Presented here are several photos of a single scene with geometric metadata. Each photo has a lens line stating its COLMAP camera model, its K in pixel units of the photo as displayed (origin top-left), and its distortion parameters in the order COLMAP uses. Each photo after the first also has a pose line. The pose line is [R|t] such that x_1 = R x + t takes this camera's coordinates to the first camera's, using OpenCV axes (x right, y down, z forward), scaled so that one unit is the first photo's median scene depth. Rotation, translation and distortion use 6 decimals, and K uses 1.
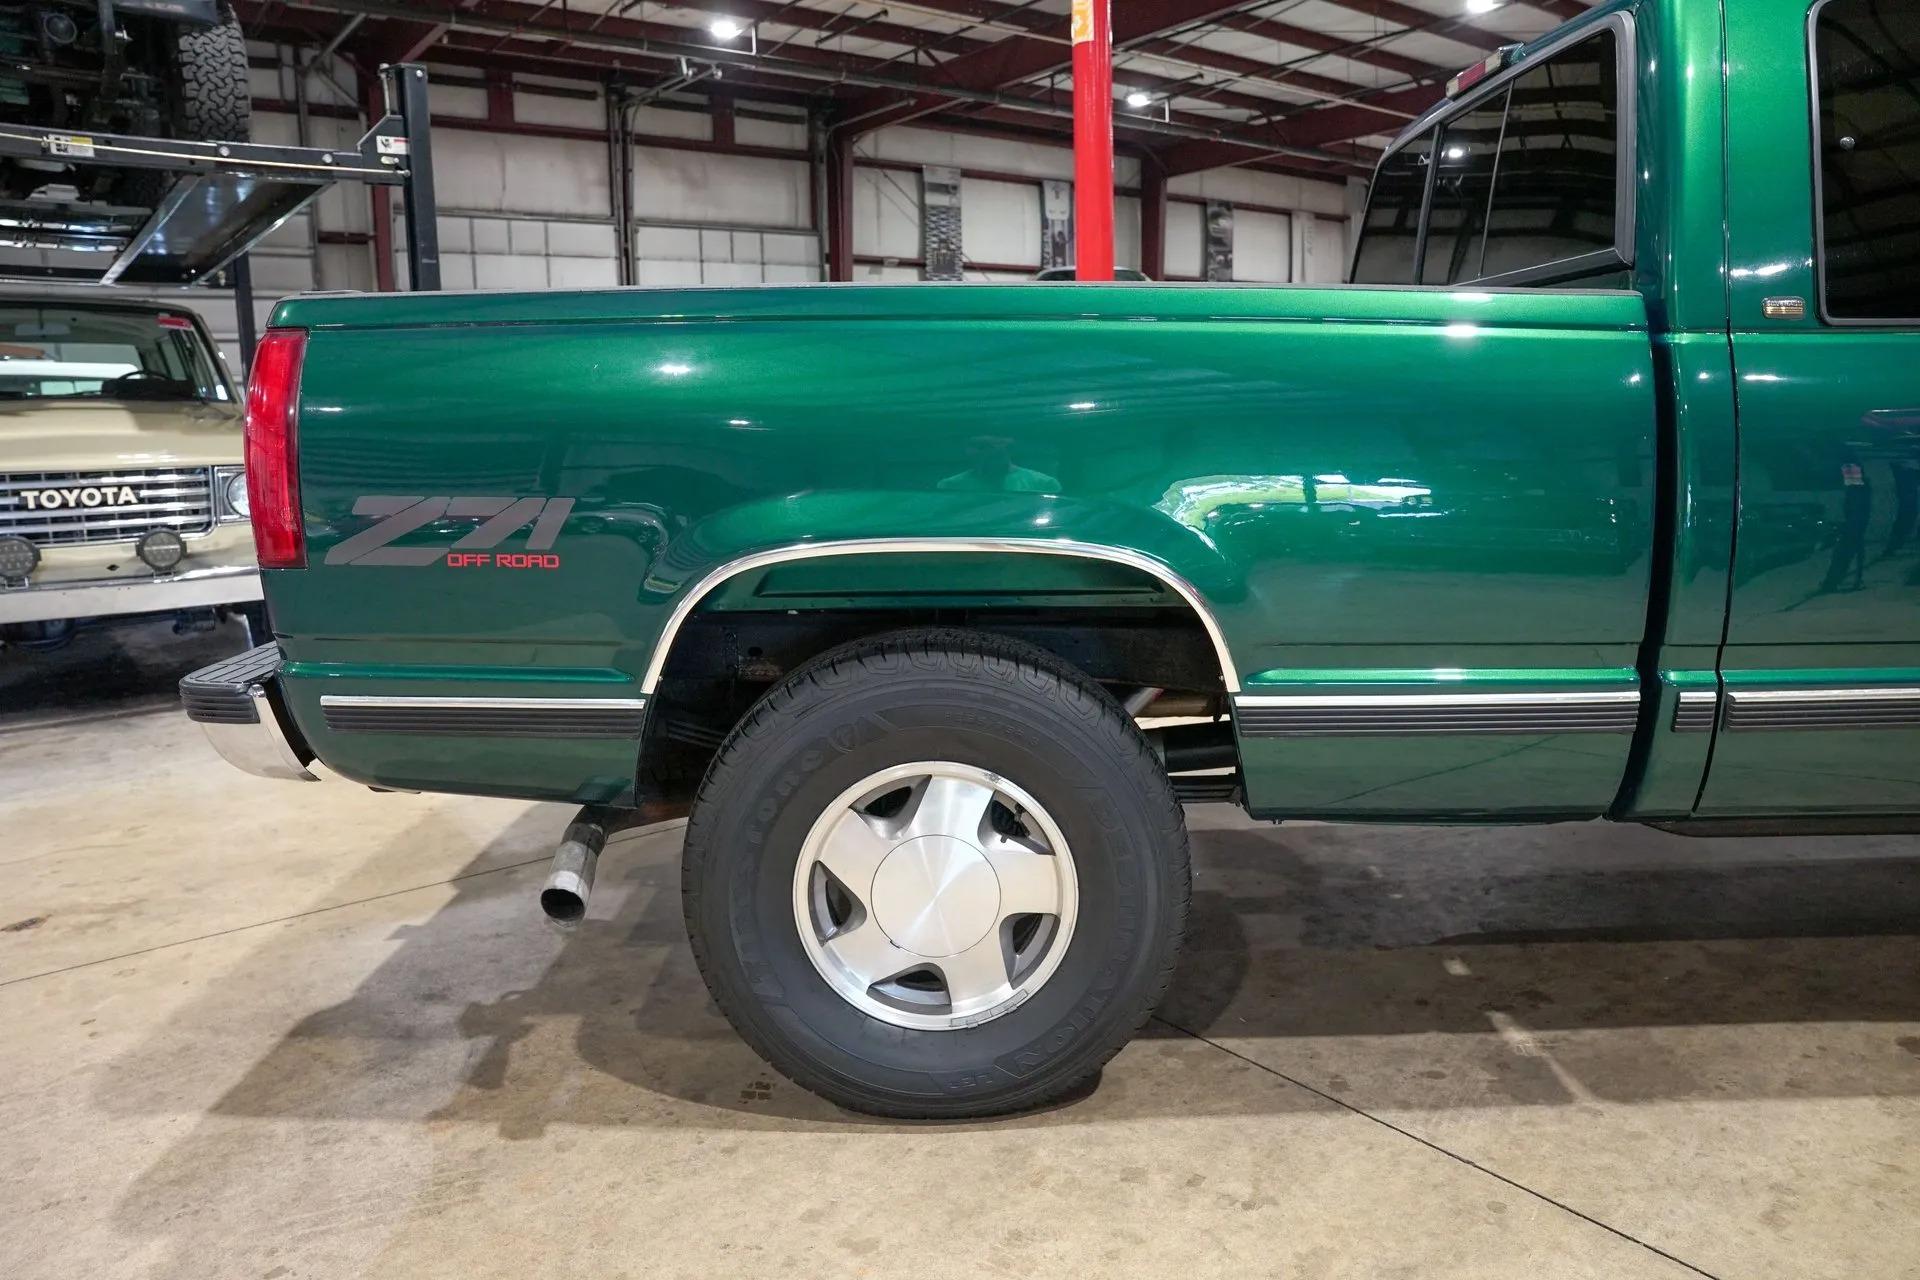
lens RADIAL K [[1314.4, 0, 960.3], [0, 1314.4, 640.3], [0, 0, 1]] dist [-0.139389, 0.109919]
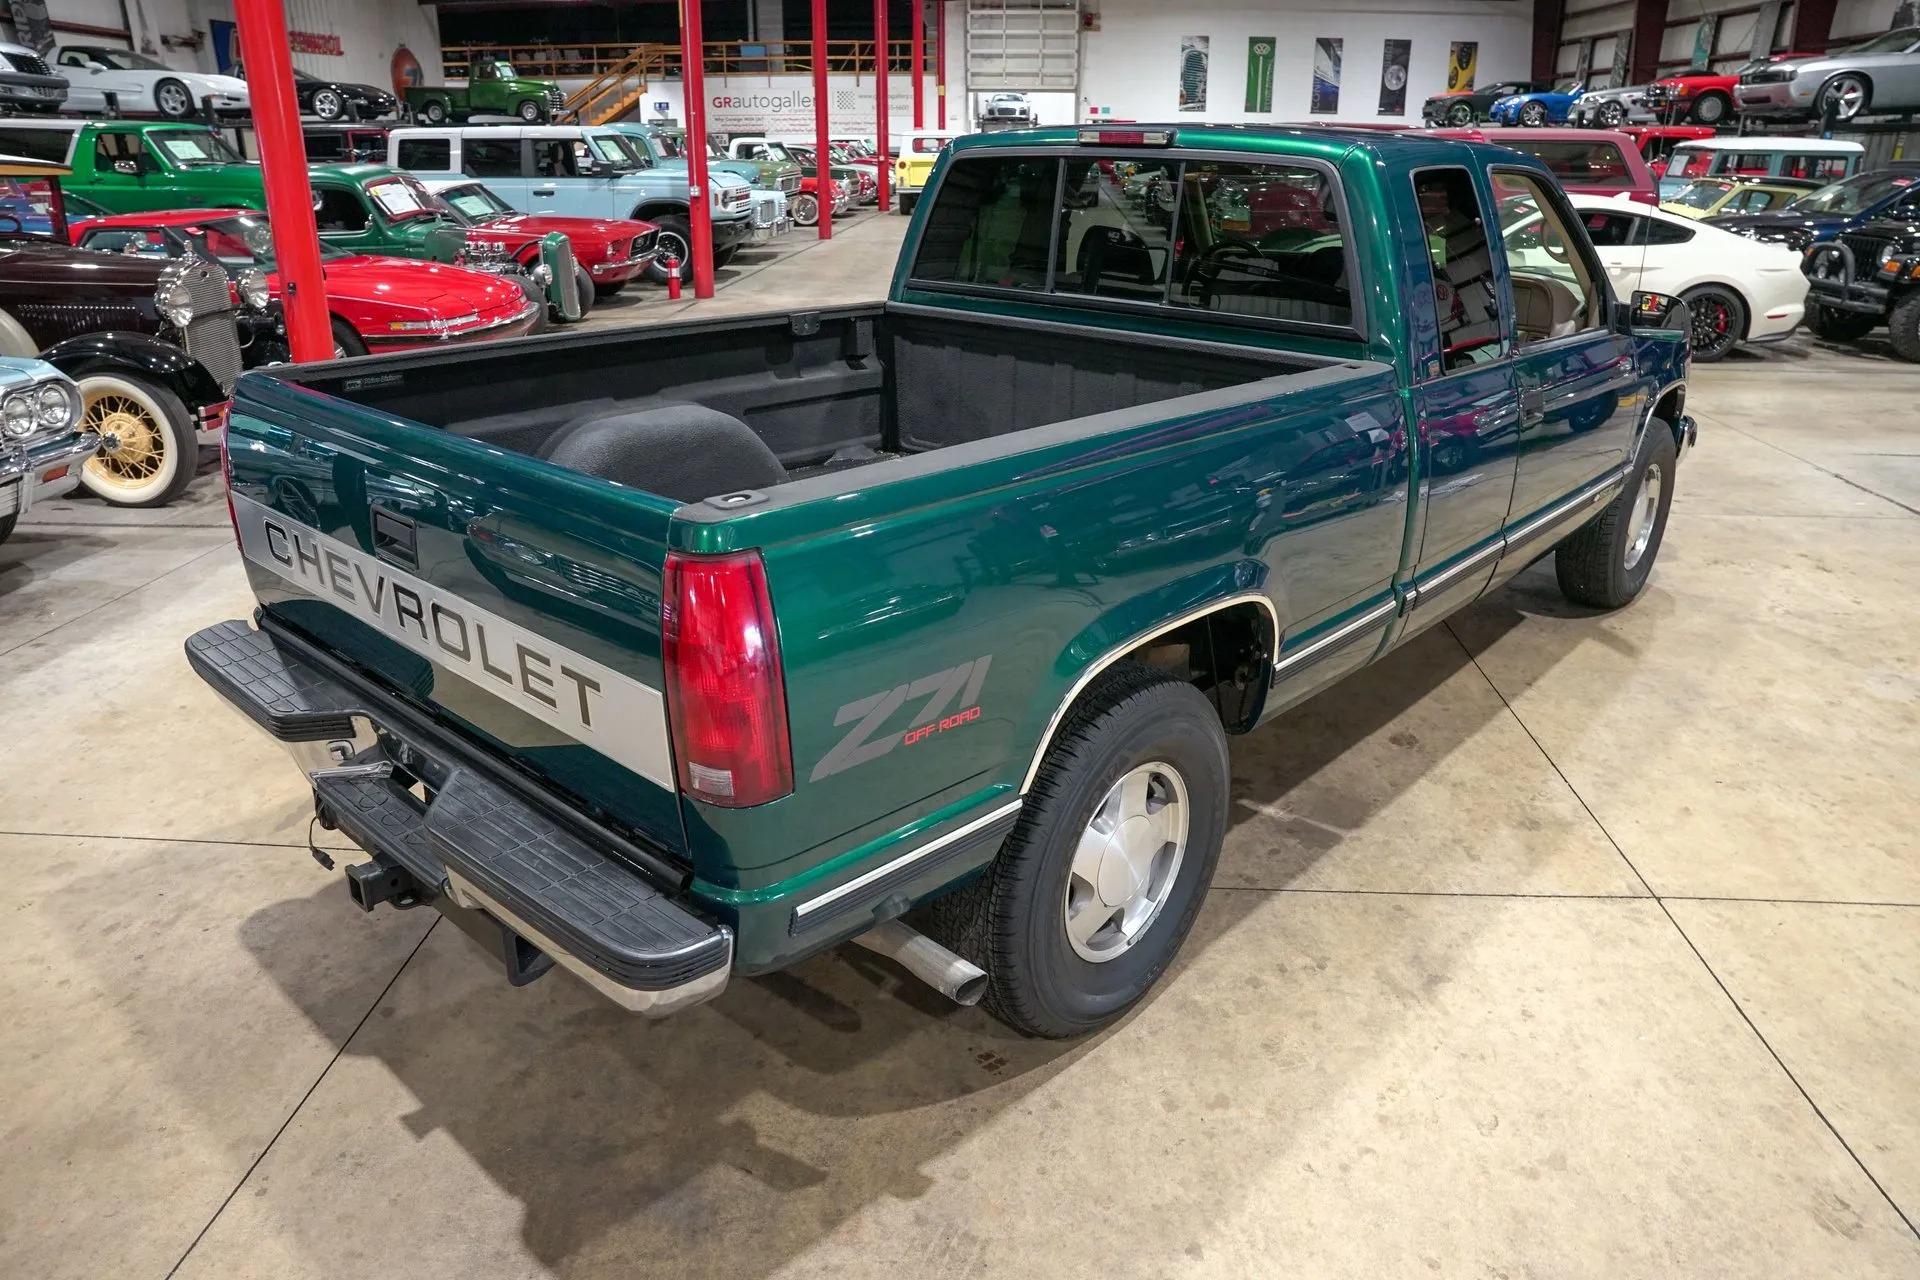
lens RADIAL K [[1314.4, 0, 958.9], [0, 1314.4, 650.0], [0, 0, 1]] dist [-0.139389, 0.109919]
pose [[0.666058, -0.256346, 0.700466, -0.251663], [0.115857, 0.963247, 0.242349, -0.088694], [-0.736847, -0.080265, 0.671278, 0.059257]]
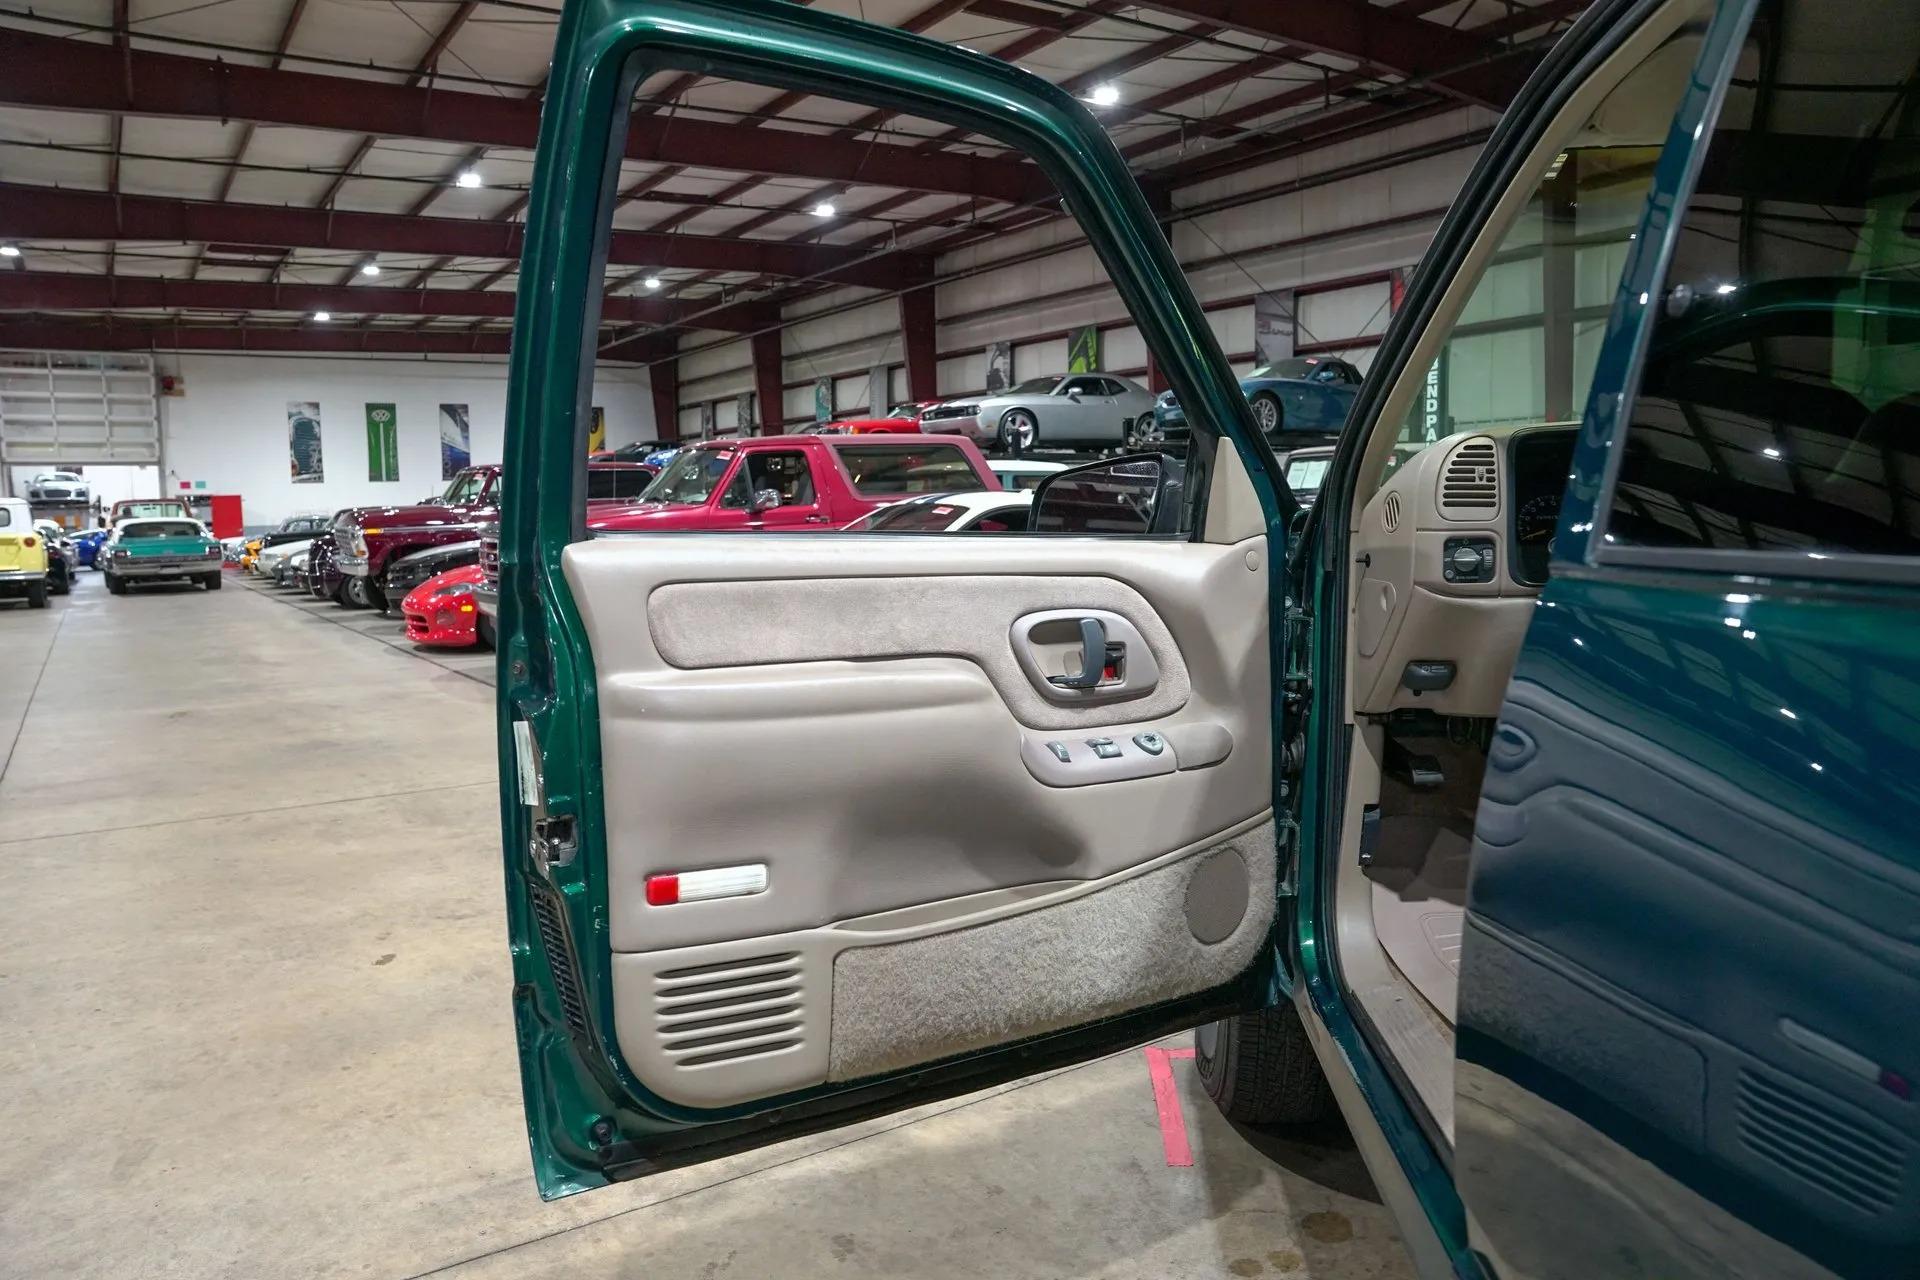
lens RADIAL K [[1314.4, 0, 962.7], [0, 1314.4, 648.5], [0, 0, 1]] dist [-0.139389, 0.109919]
pose [[0.062686, -0.085865, 0.994333, 0.110553], [0.195827, 0.977984, 0.072108, -0.105240], [-0.978633, 0.190197, 0.078121, 0.484148]]
